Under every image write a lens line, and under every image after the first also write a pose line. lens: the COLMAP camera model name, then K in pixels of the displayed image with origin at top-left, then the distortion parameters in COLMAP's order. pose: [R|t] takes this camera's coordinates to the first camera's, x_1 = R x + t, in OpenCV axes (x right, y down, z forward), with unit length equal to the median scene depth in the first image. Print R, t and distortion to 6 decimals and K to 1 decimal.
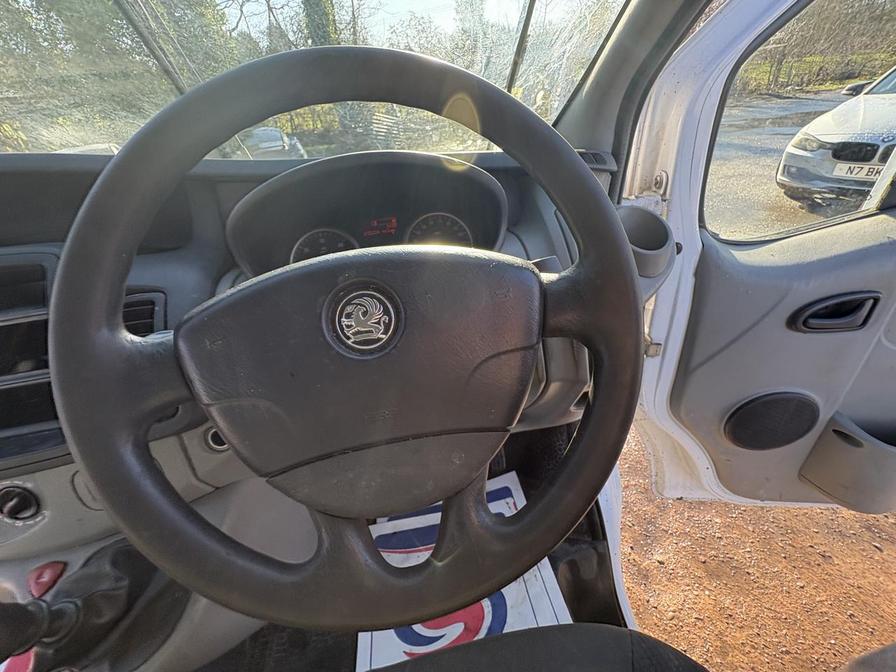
lens RADIAL K [[353.7, 0, 446.1], [0, 353.7, 335.2], [0, 0, 1]] dist [0.002588, 0.000133]
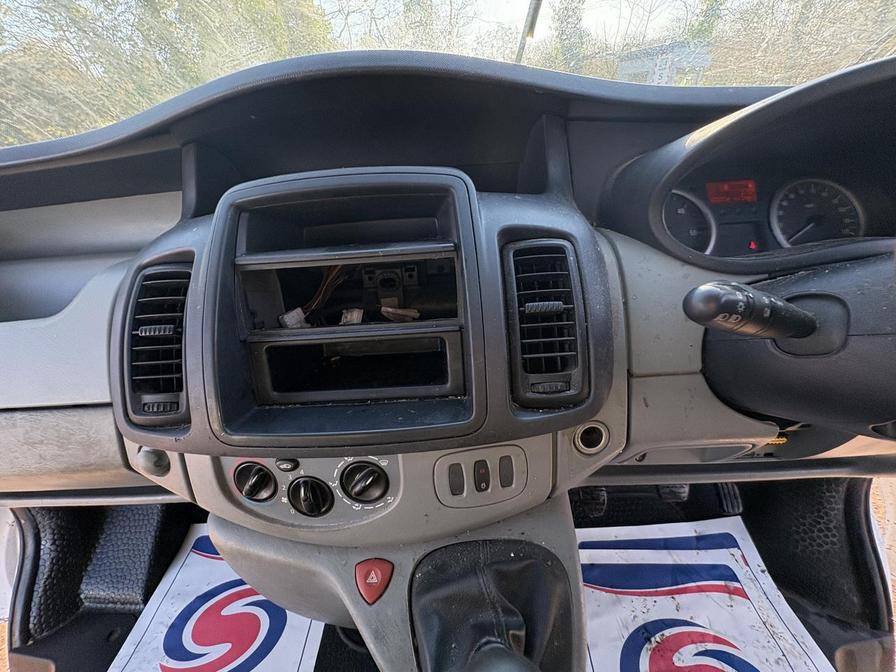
lens RADIAL K [[349.7, 0, 445.3], [0, 349.7, 332.3], [0, 0, 1]] dist [0.000233, 0.000499]
pose [[0.984146, 0.117731, -0.132649, -0.658575], [-0.120058, 0.992720, -0.009653, 0.082417], [0.130547, 0.025425, 0.991116, 0.157568]]
